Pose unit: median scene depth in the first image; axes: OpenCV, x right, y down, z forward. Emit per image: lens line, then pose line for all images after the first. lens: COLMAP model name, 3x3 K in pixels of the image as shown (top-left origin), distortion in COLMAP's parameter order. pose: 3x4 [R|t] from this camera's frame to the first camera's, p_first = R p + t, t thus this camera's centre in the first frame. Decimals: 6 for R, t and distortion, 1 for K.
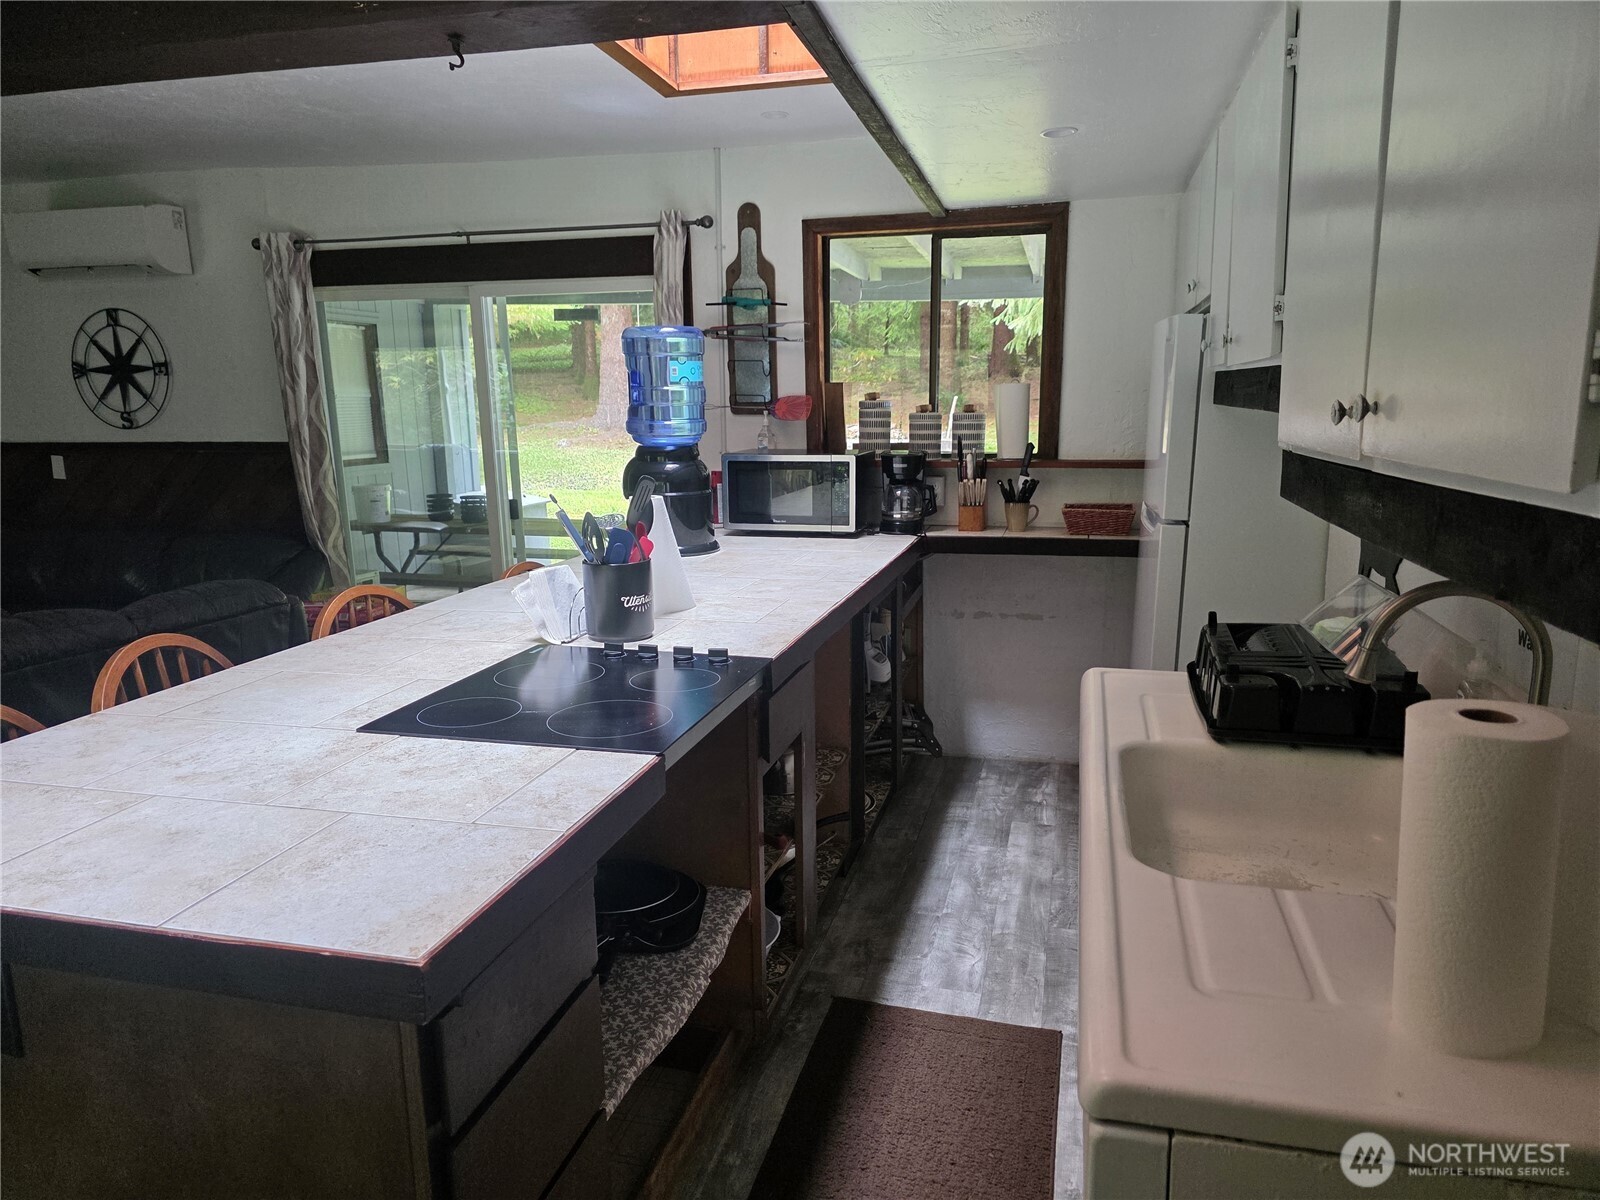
lens RADIAL K [[1063.9, 0, 798.4], [0, 1063.9, 602.4], [0, 0, 1]] dist [0.061179, -0.032193]
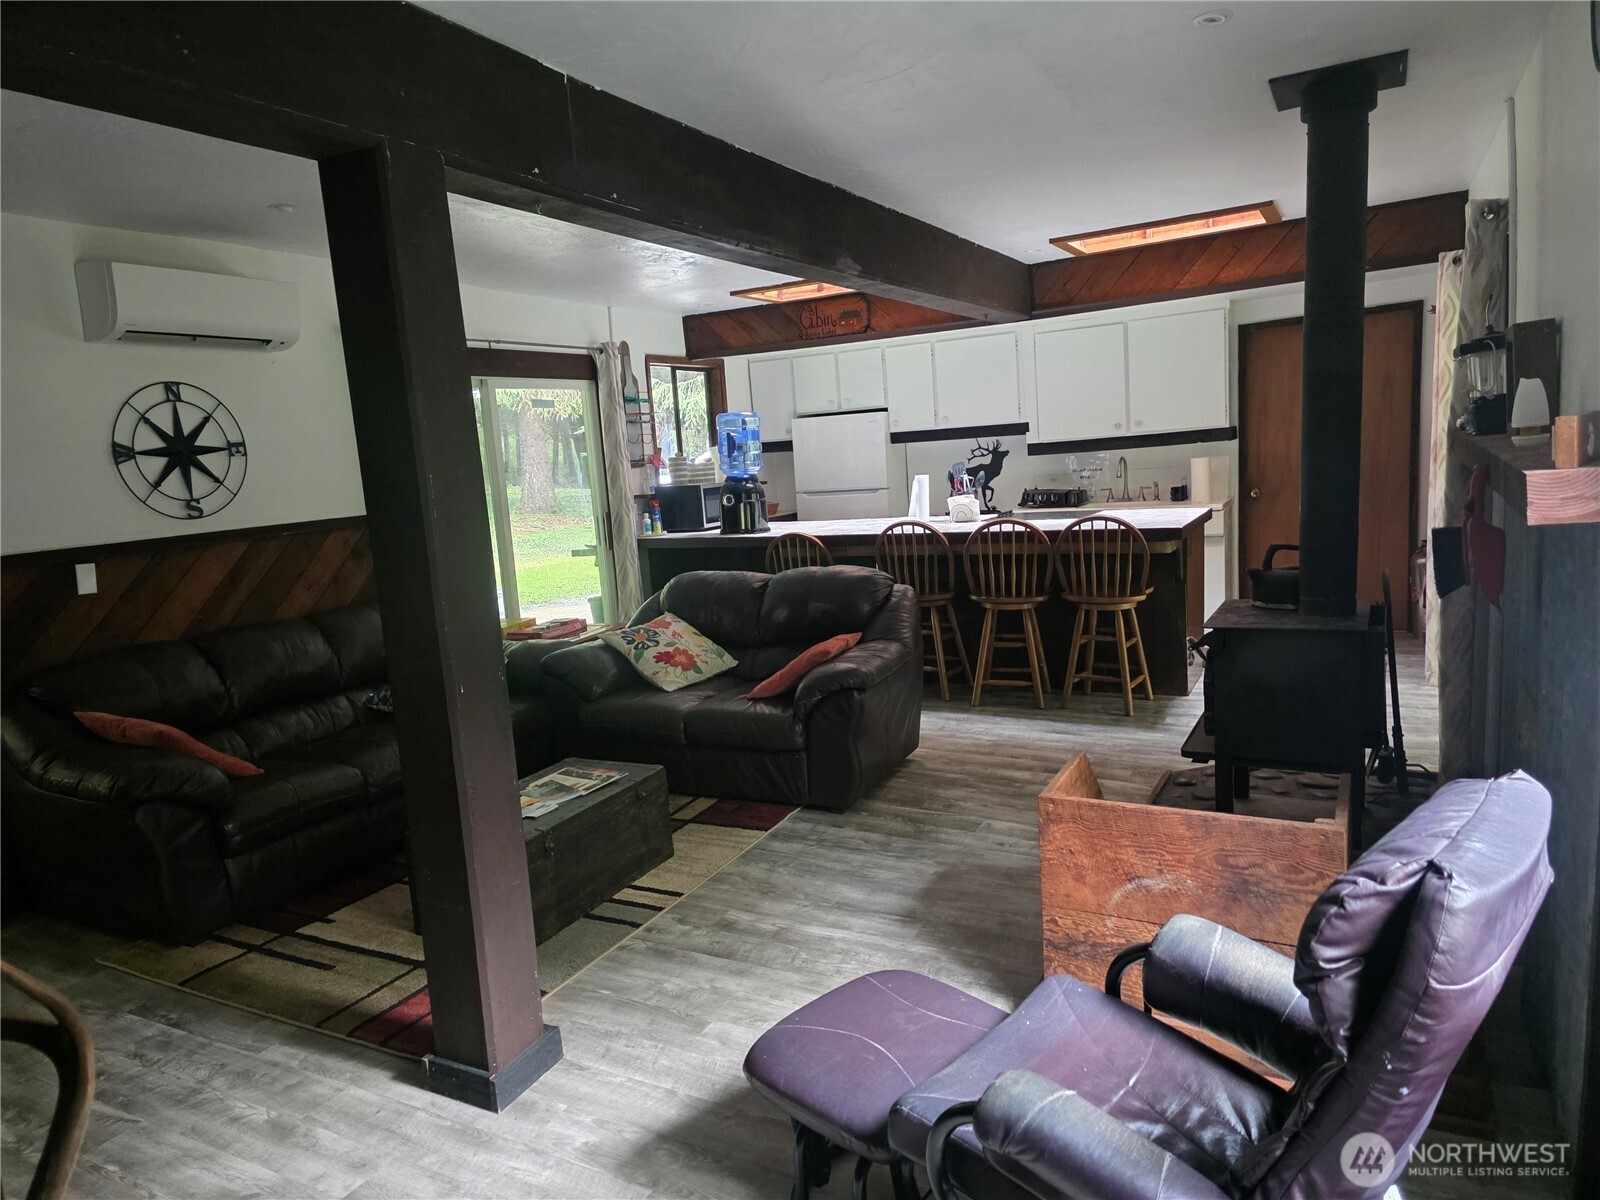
lens RADIAL K [[1063.9, 0, 797.9], [0, 1063.9, 599.0], [0, 0, 1]] dist [0.061179, -0.032193]
pose [[0.225574, -0.142154, 0.963799, -1.362050], [0.249880, 0.964644, 0.083795, -0.051140], [-0.941635, 0.221932, 0.253120, 0.348855]]
